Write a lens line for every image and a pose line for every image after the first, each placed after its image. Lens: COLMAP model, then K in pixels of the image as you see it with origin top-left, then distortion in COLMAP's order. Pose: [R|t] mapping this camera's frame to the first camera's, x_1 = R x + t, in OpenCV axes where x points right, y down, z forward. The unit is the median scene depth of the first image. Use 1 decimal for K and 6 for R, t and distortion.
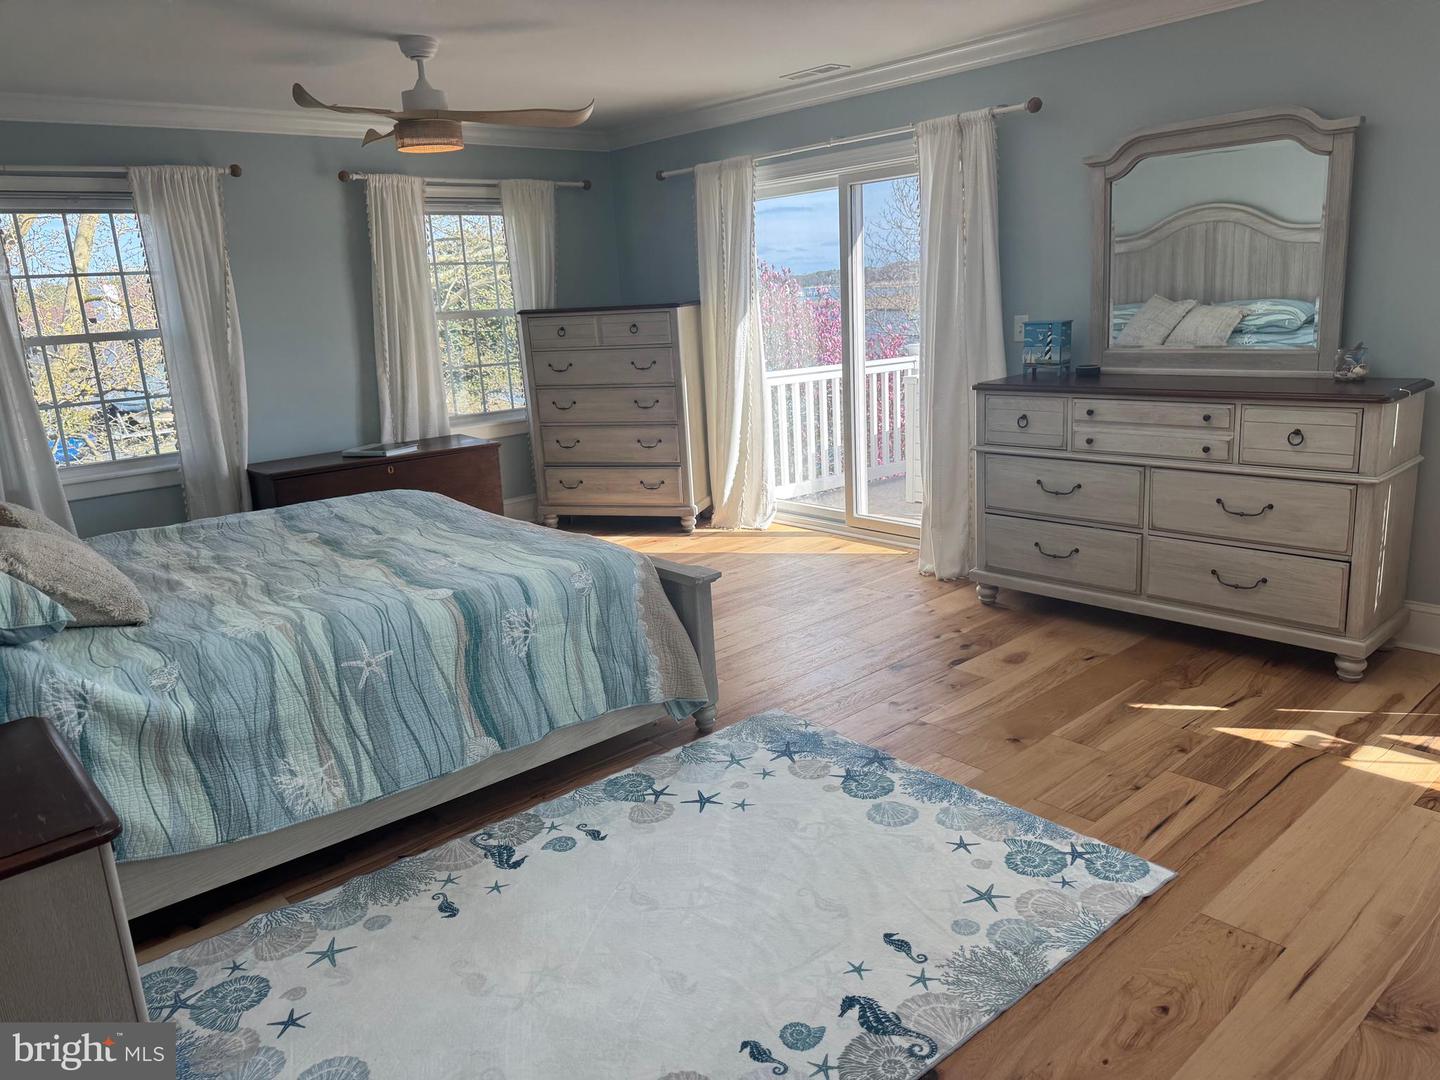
lens RADIAL K [[1022.5, 0, 724.6], [0, 1022.5, 536.5], [0, 0, 1]] dist [0.008546, 0.000732]
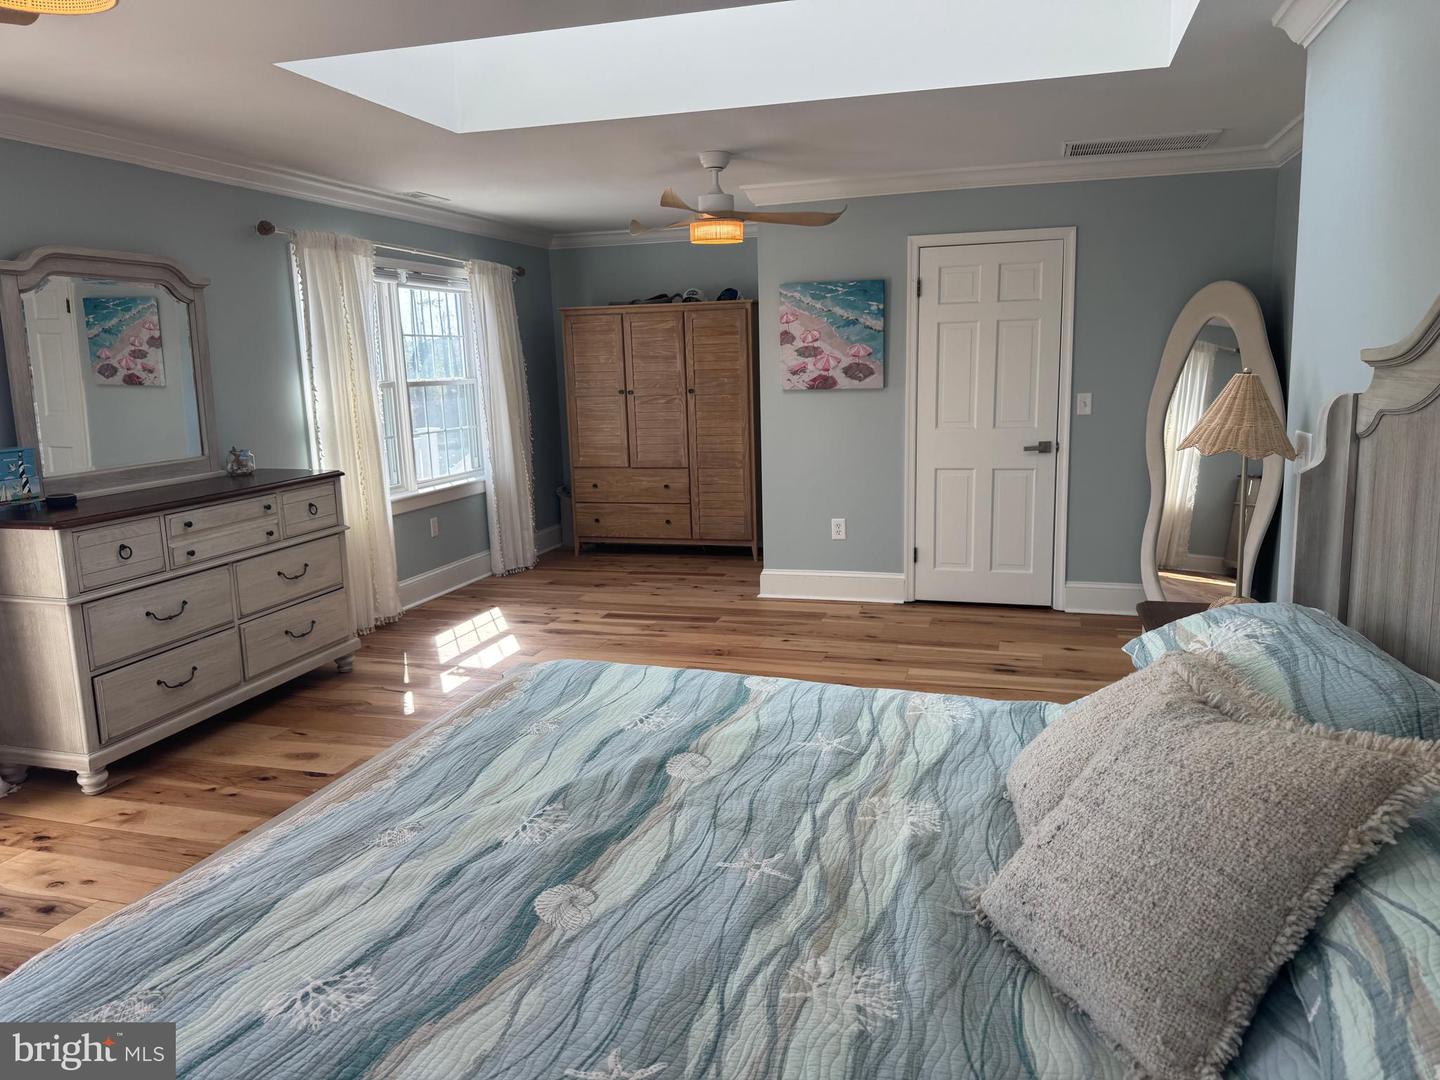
lens RADIAL K [[1022.5, 0, 724.1], [0, 1022.5, 539.1], [0, 0, 1]] dist [0.008546, 0.000732]
pose [[-0.525309, -0.076392, 0.847476, -0.757817], [0.260305, 0.933788, 0.245523, -0.215748], [-0.810119, 0.349577, -0.470641, 1.045573]]
